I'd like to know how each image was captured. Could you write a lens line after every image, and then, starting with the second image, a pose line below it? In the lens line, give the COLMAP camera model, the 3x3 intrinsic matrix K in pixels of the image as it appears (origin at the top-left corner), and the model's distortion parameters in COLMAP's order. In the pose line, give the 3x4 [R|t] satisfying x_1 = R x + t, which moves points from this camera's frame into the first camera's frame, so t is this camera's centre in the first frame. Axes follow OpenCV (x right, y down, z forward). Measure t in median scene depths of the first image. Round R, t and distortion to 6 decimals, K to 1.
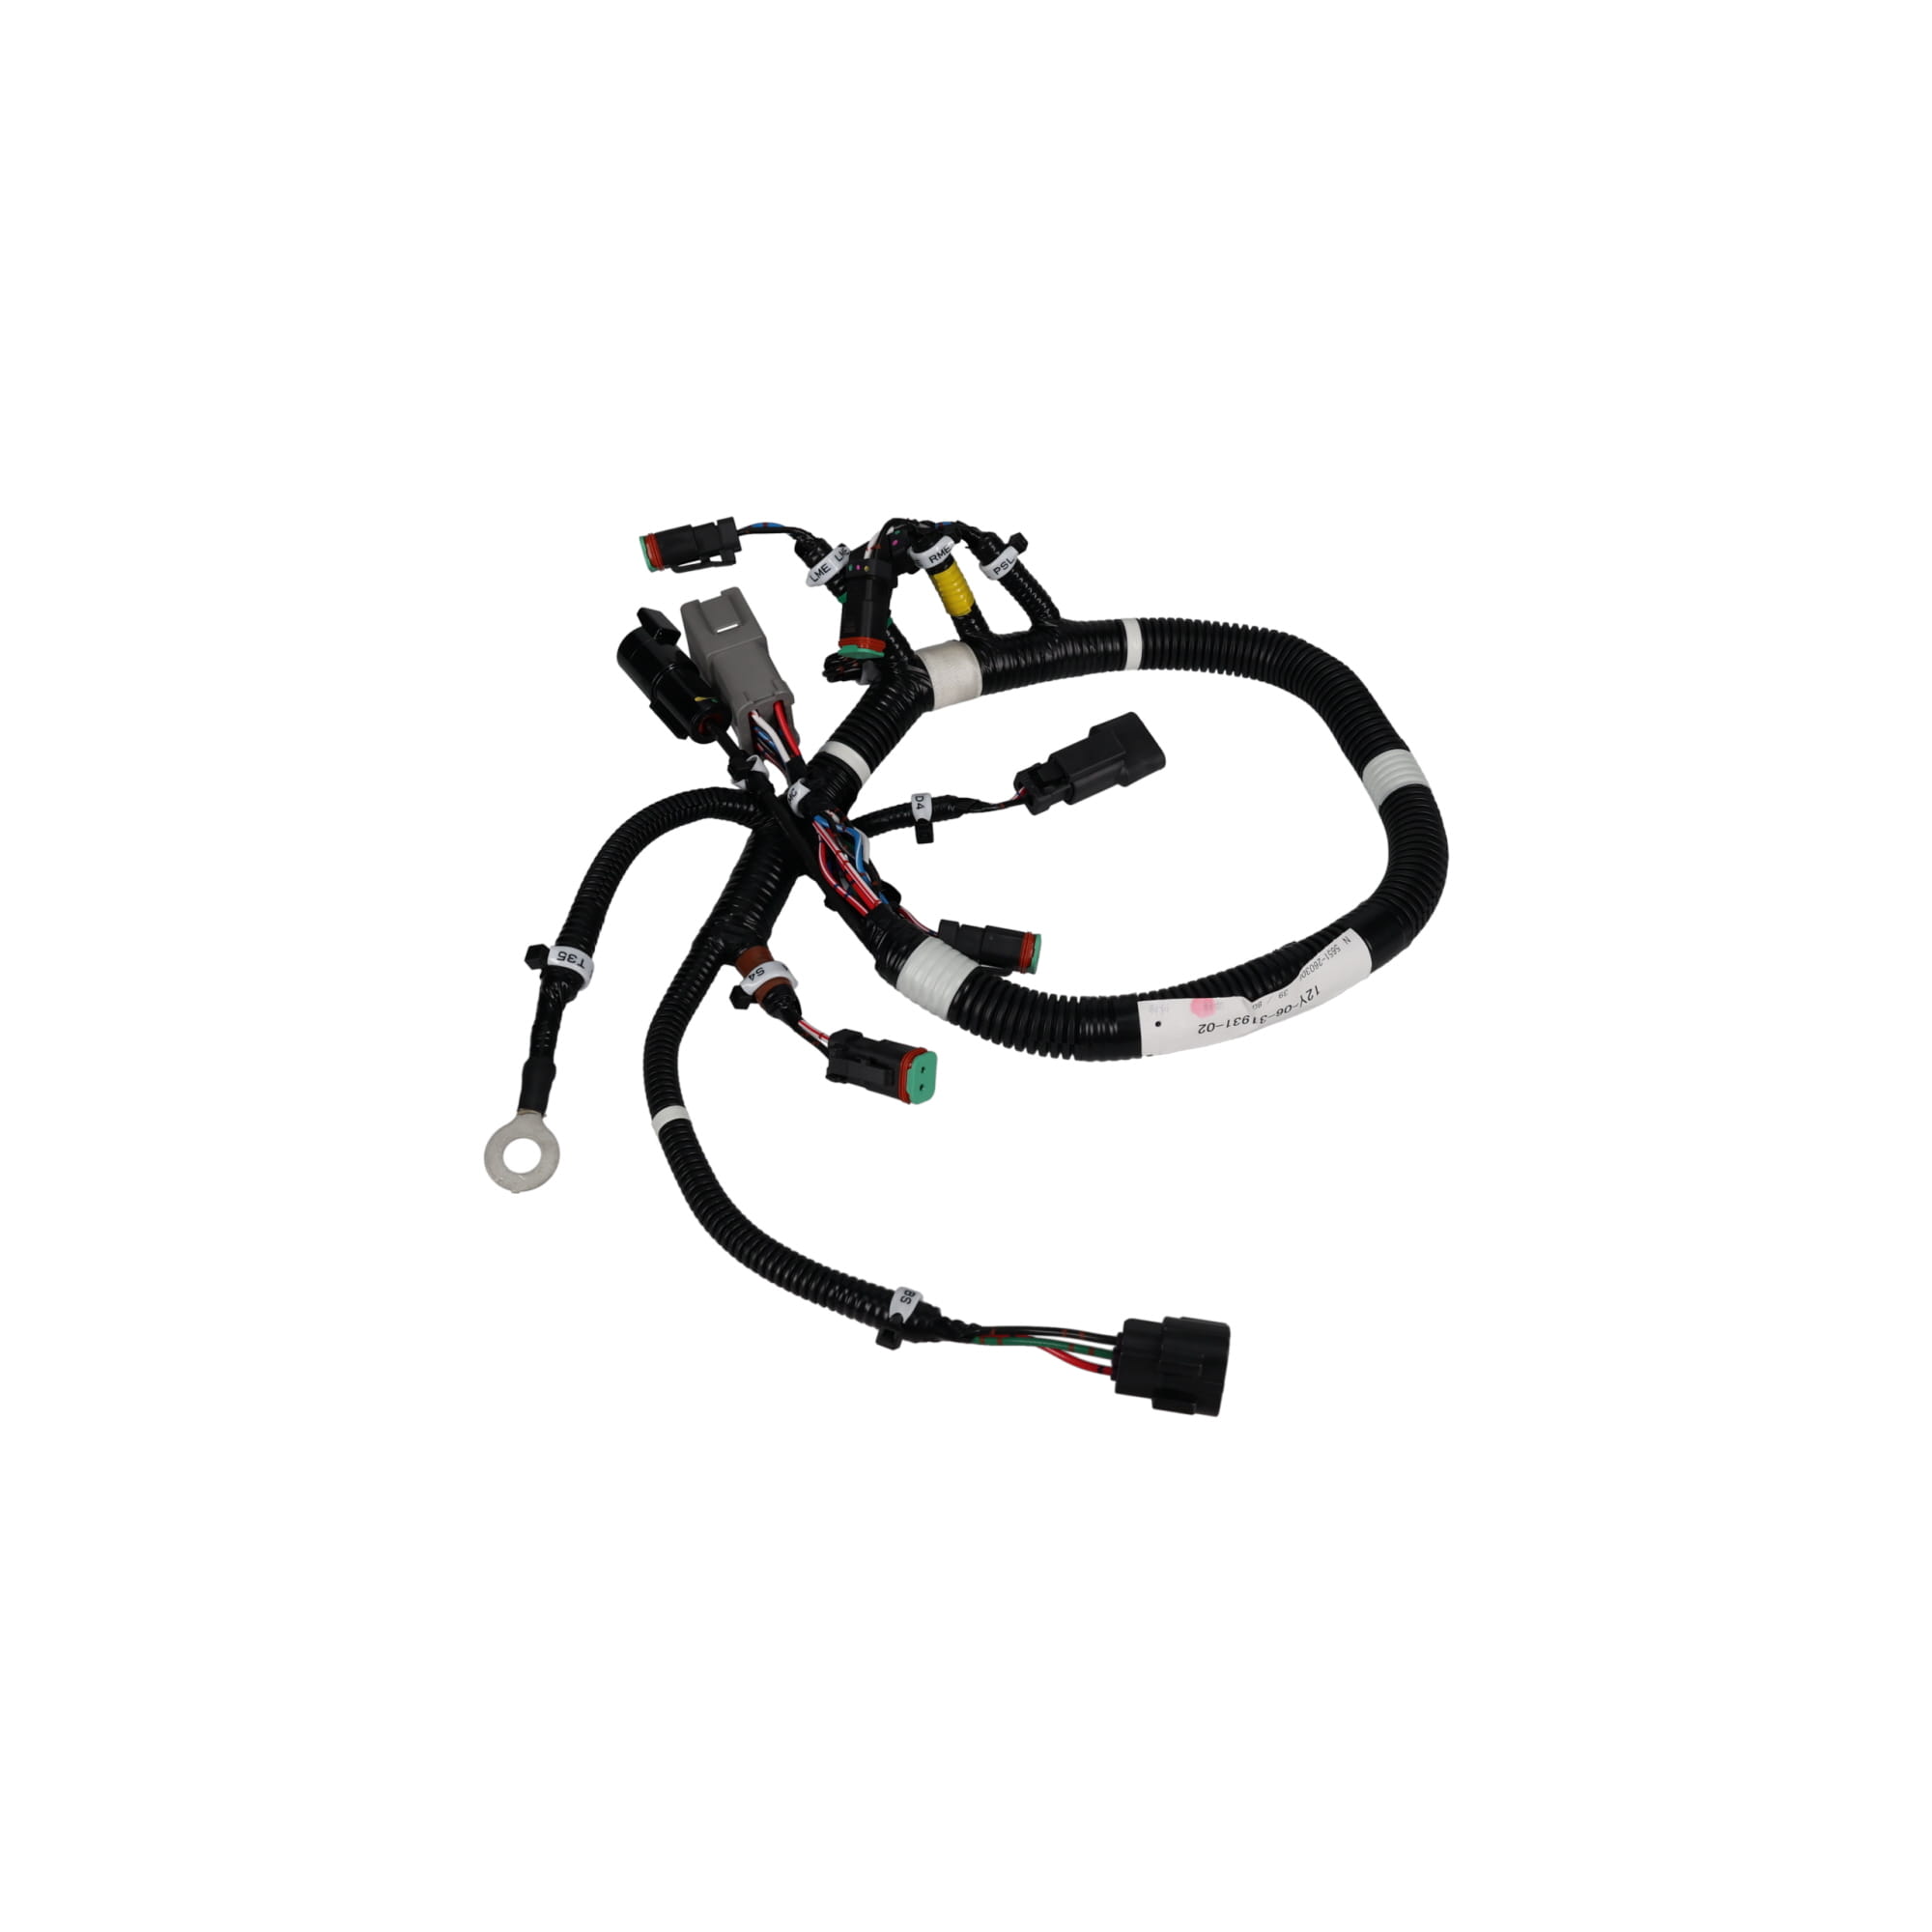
lens RADIAL K [[1713.1, 0, 966.0], [0, 1713.1, 966.0], [0, 0, 1]] dist [-0.000720, -0.000194]
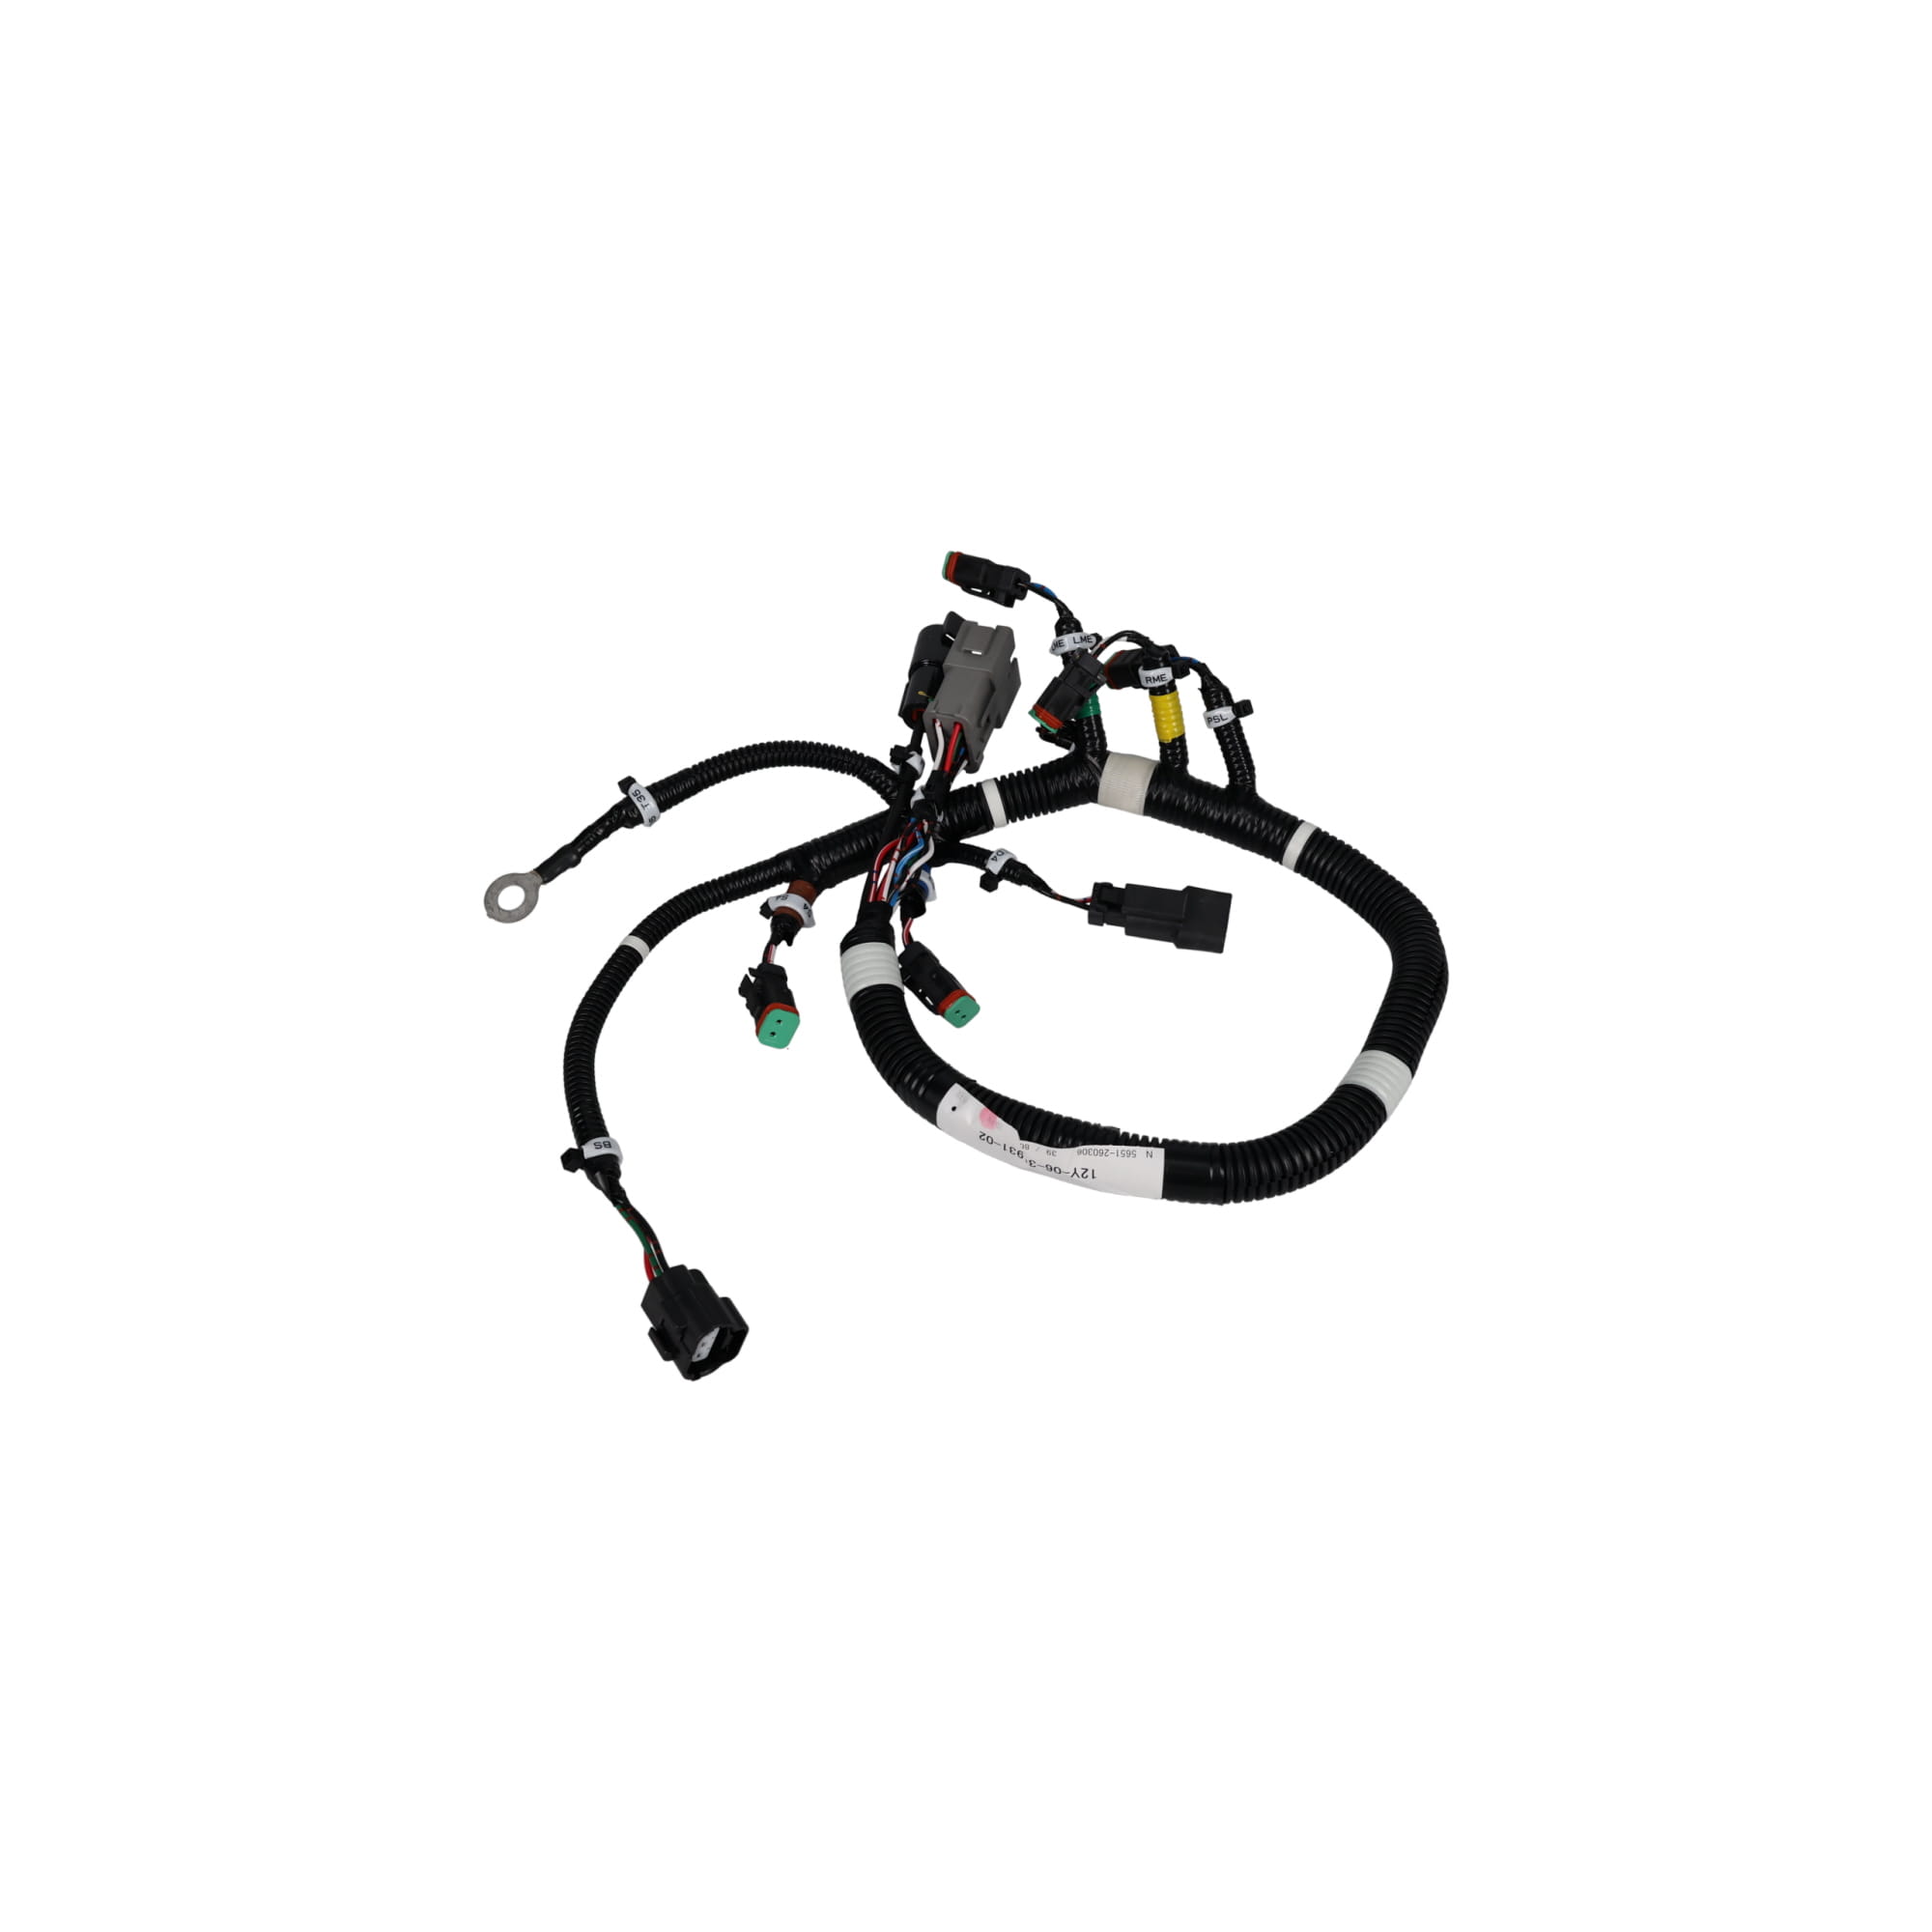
lens RADIAL K [[1713.1, 0, 966.0], [0, 1713.1, 966.0], [0, 0, 1]] dist [-0.000720, -0.000194]
pose [[0.664436, 0.507769, -0.548357, 0.601959], [-0.531572, 0.836851, 0.130811, -0.169273], [0.525315, 0.204575, 0.825950, 0.086366]]
